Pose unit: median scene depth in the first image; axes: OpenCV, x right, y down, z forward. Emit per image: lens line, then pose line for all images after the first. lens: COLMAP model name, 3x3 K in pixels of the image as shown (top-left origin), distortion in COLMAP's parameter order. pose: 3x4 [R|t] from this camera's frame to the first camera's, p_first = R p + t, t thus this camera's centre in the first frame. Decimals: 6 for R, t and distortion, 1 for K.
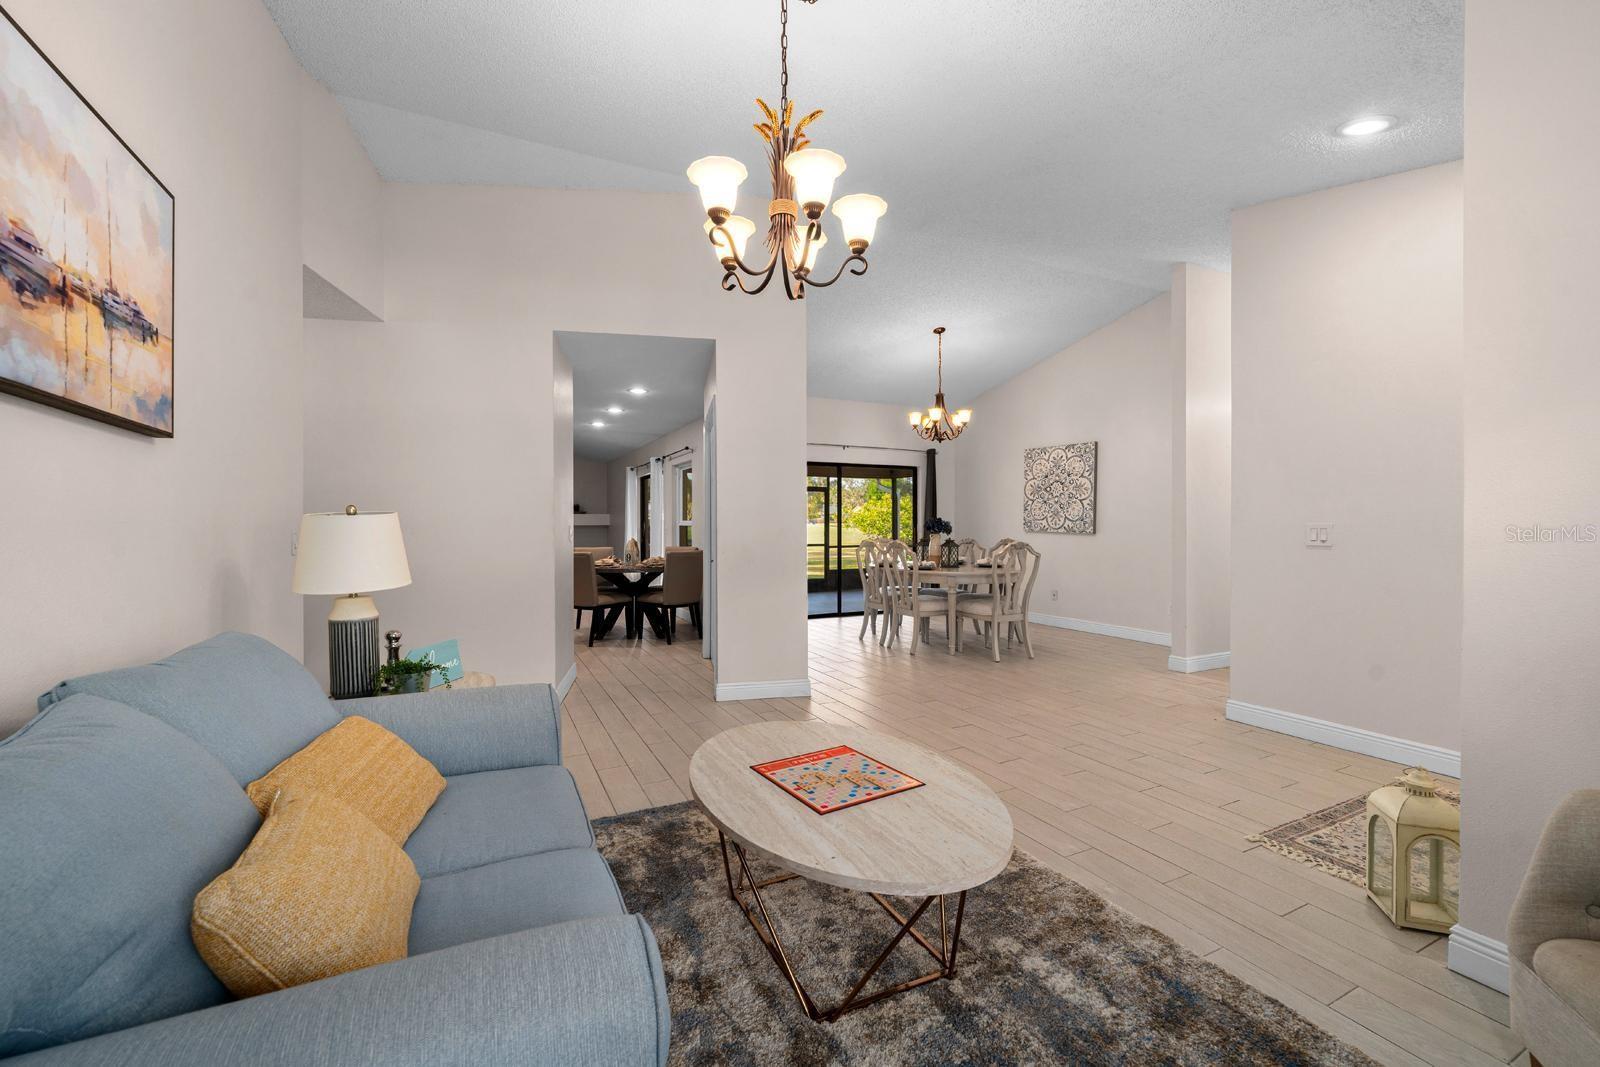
lens RADIAL K [[659.7, 0, 800.0], [0, 659.7, 533.5], [0, 0, 1]] dist [0.000332, 0.000102]
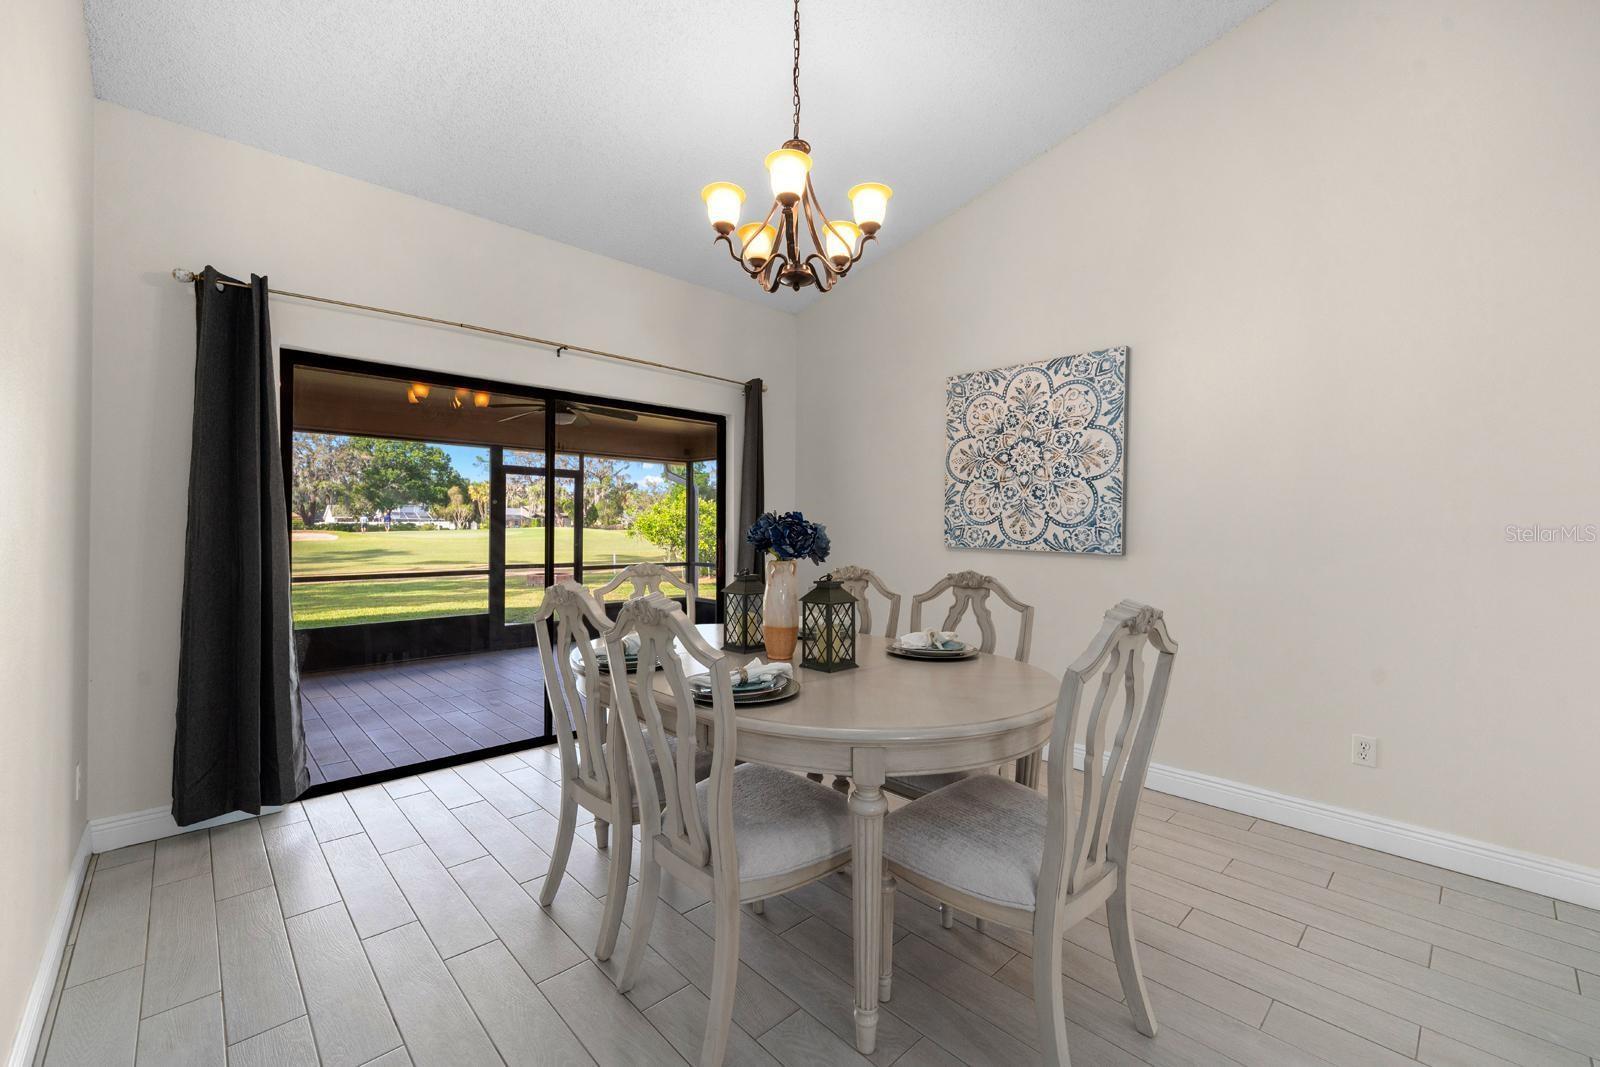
lens RADIAL K [[659.7, 0, 800.0], [0, 659.7, 533.5], [0, 0, 1]] dist [0.000332, 0.000102]
pose [[0.957460, 0.003549, 0.288545, 0.106068], [-0.000248, 0.999934, -0.011477, -0.008372], [-0.288567, 0.010917, 0.957397, 0.613459]]
